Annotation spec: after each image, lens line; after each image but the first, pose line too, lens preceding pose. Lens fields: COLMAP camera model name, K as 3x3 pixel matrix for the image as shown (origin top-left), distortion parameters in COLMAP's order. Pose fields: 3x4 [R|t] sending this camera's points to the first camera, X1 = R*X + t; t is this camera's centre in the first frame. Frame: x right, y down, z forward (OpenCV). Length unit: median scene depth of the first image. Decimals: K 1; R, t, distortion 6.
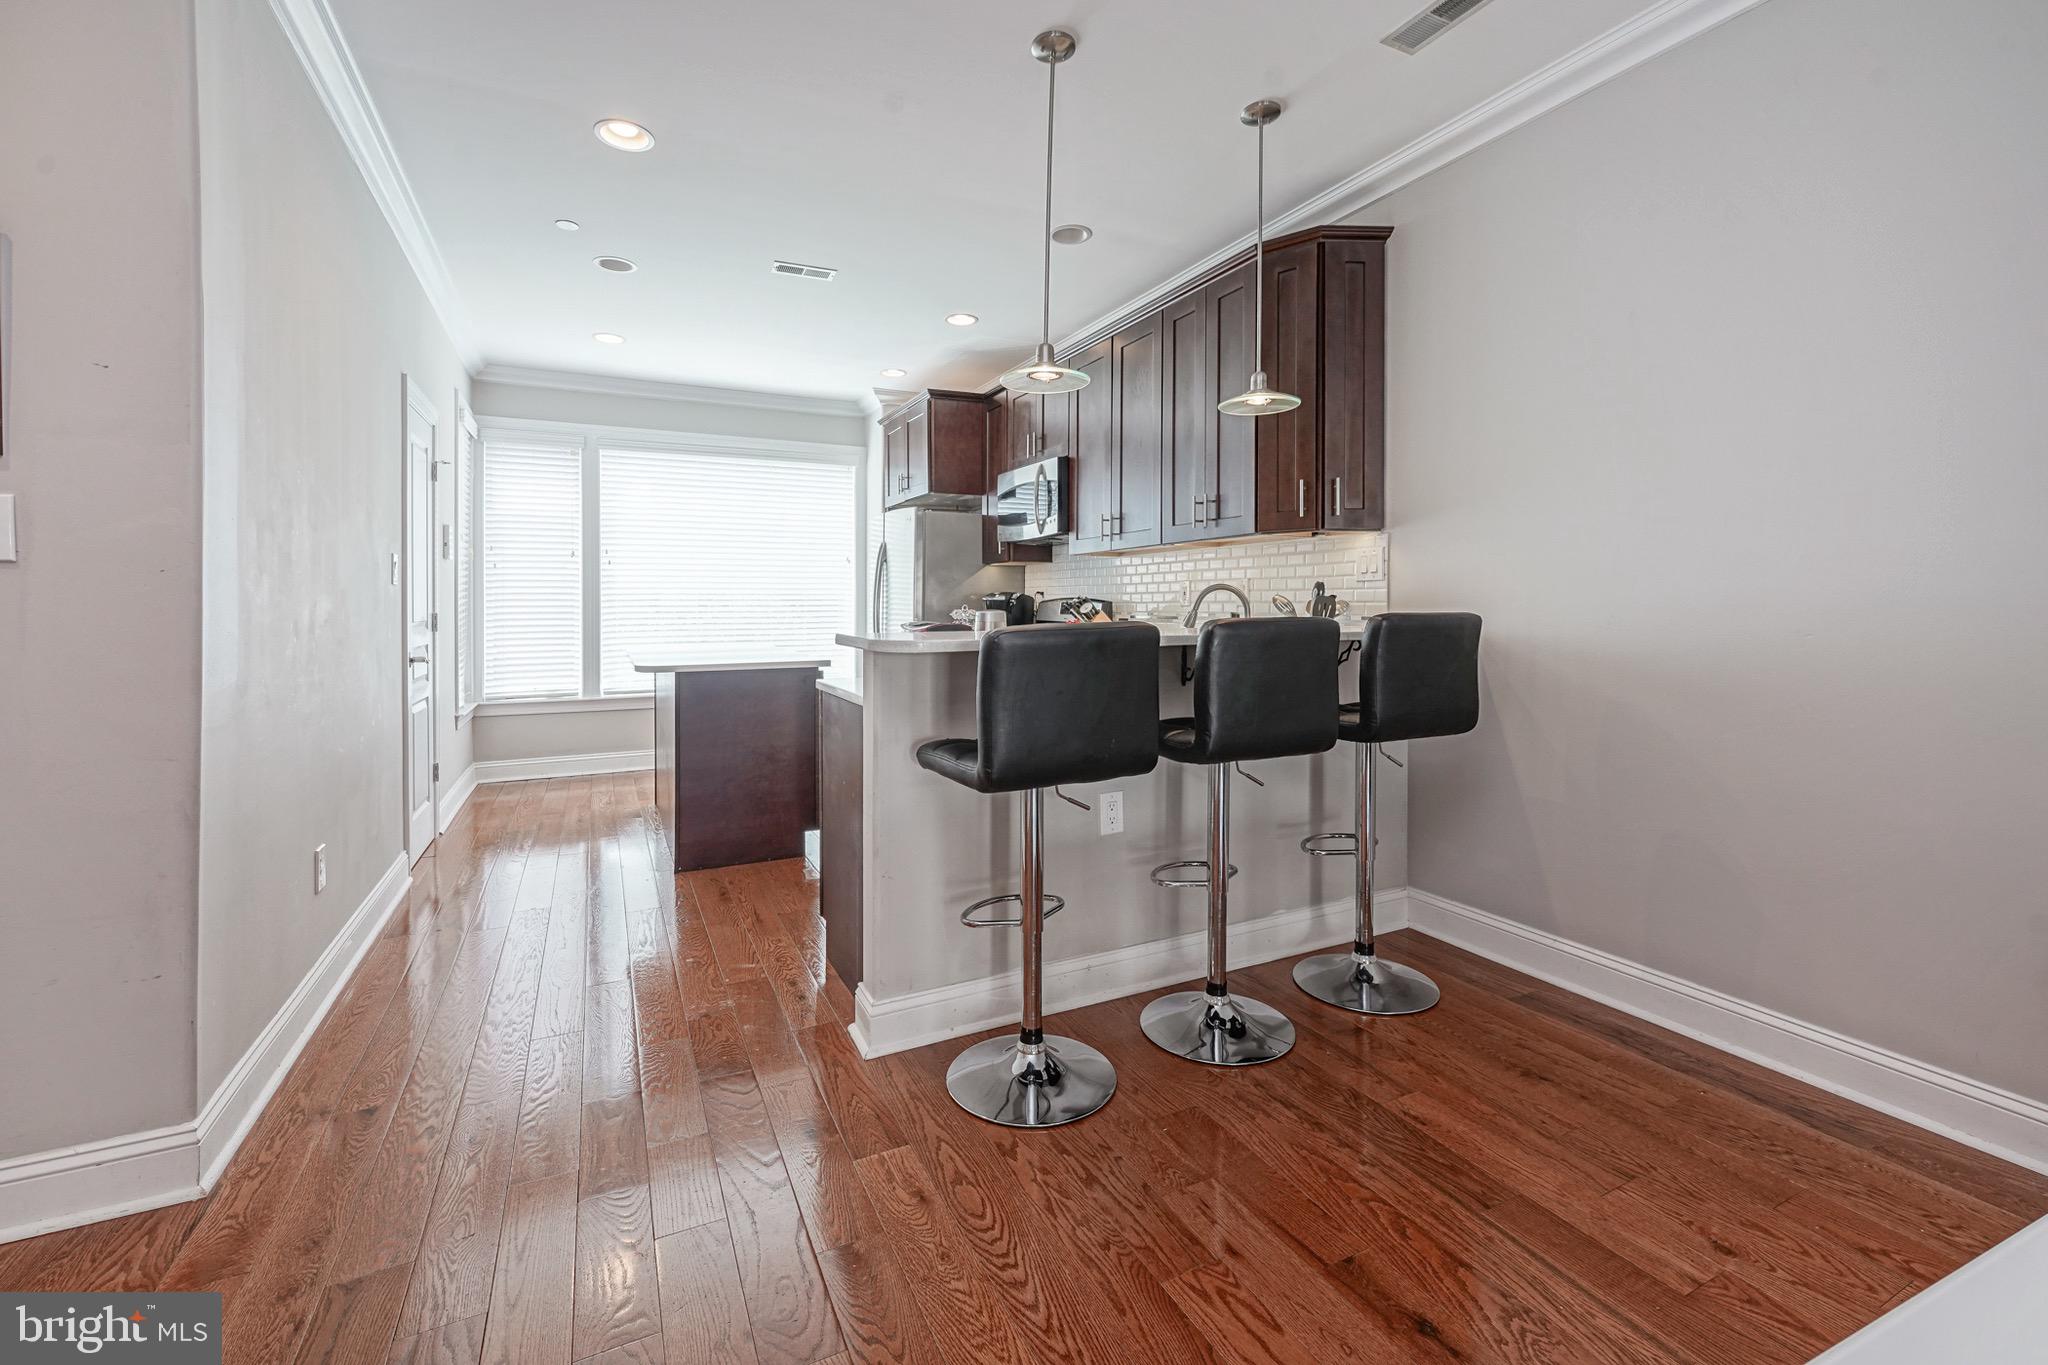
lens RADIAL K [[863.8, 0, 993.8], [0, 863.8, 608.0], [0, 0, 1]] dist [-0.000226, -0.000069]
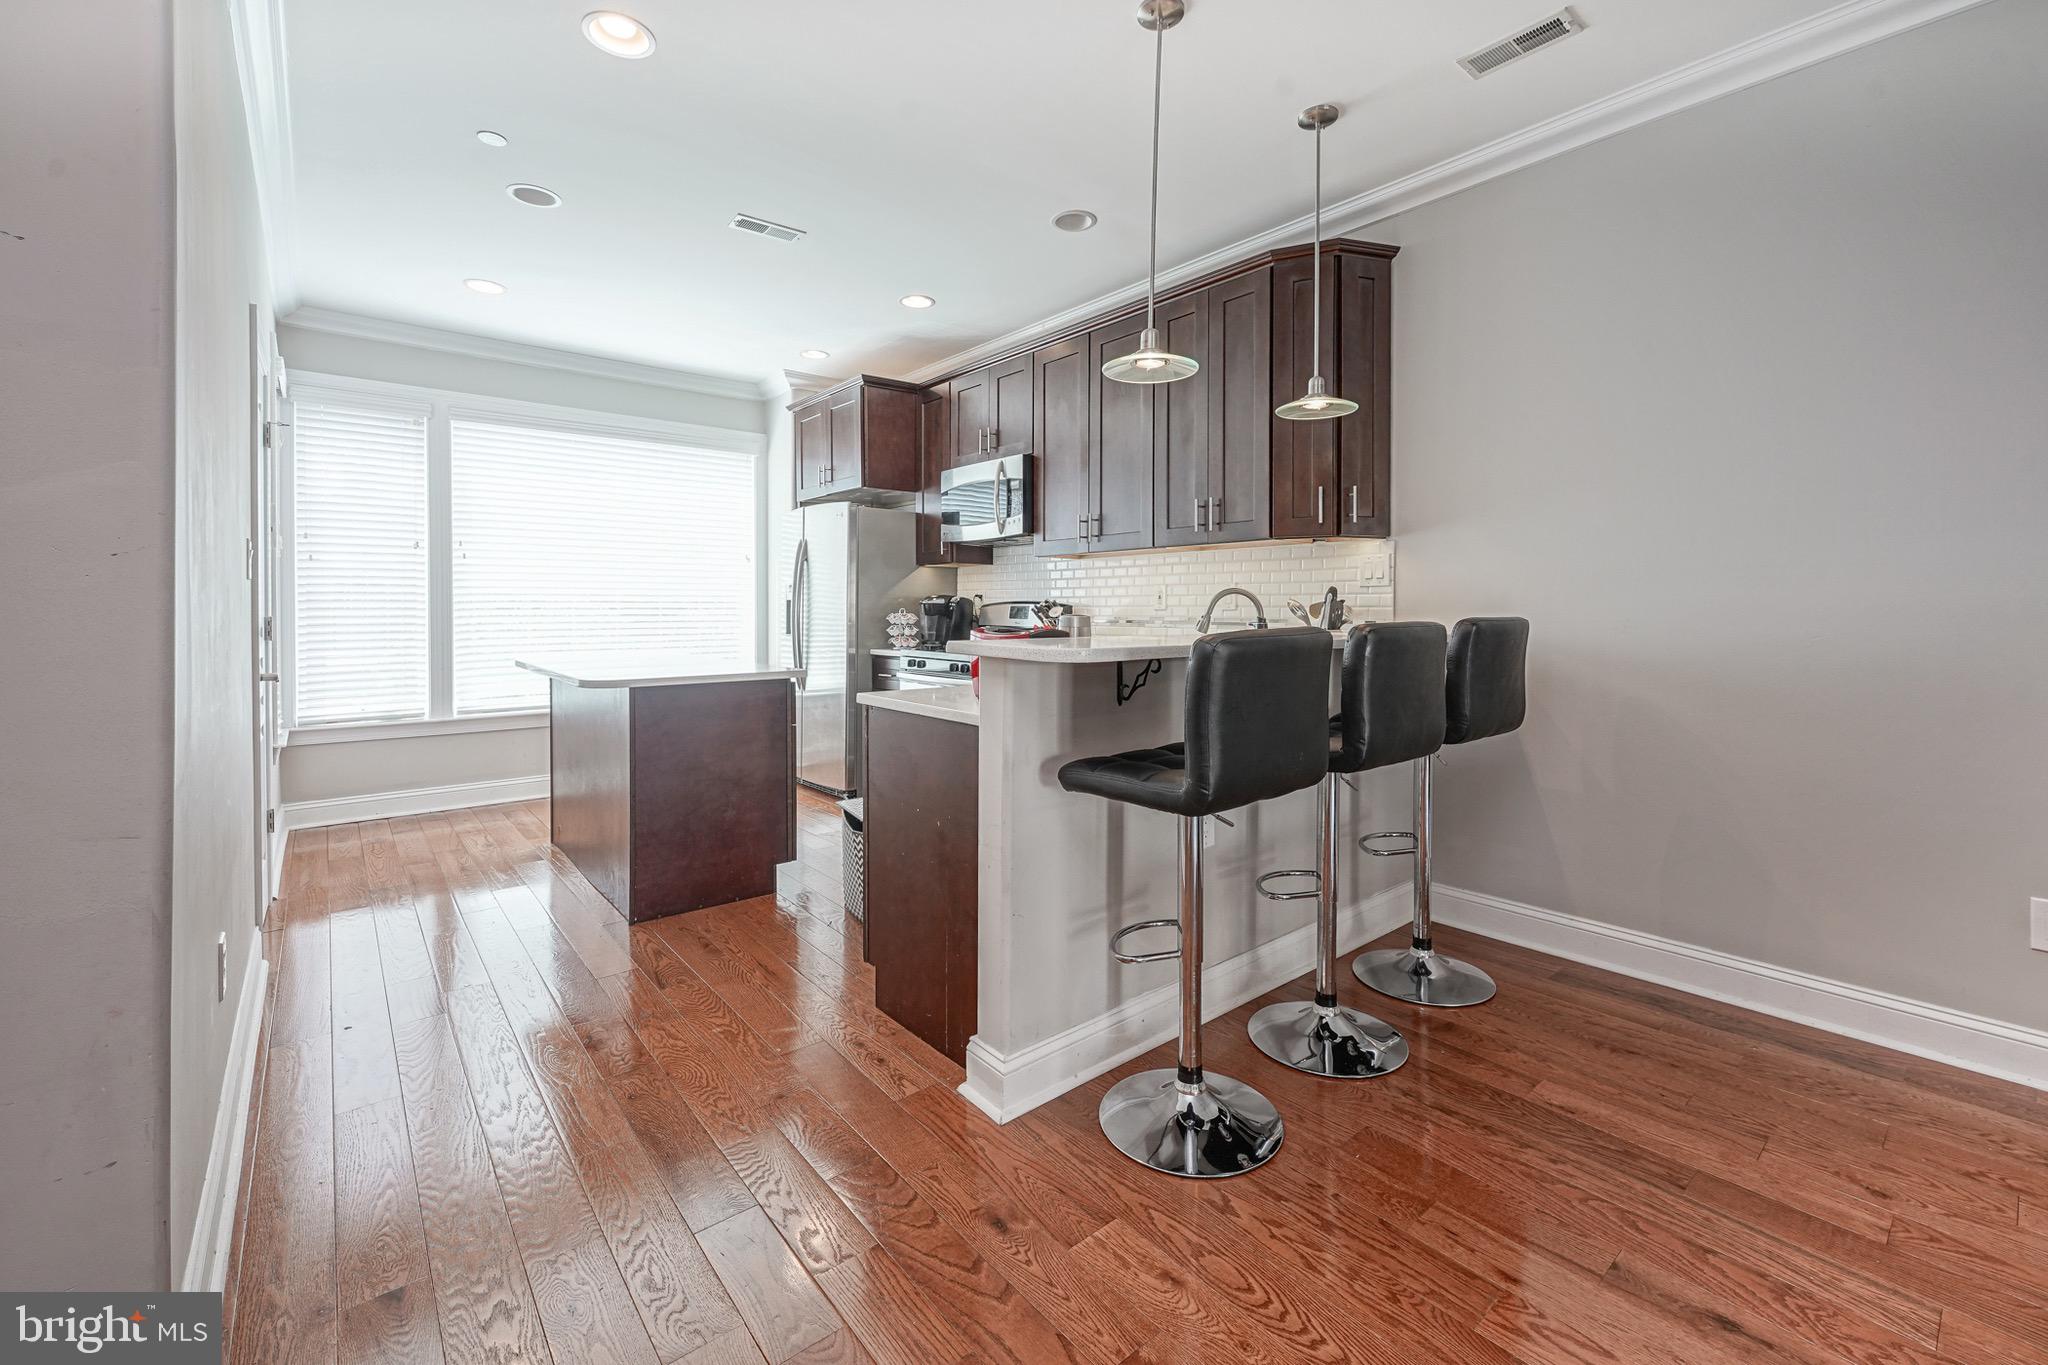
lens RADIAL K [[869.8, 0, 1031.1], [0, 869.8, 616.4], [0, 0, 1]] dist [0.000047, 0.000036]
pose [[0.968894, 0.001224, 0.247474, -0.170465], [-0.002507, 0.999985, 0.004870, 0.000173], [-0.247464, -0.005339, 0.968882, 0.068130]]
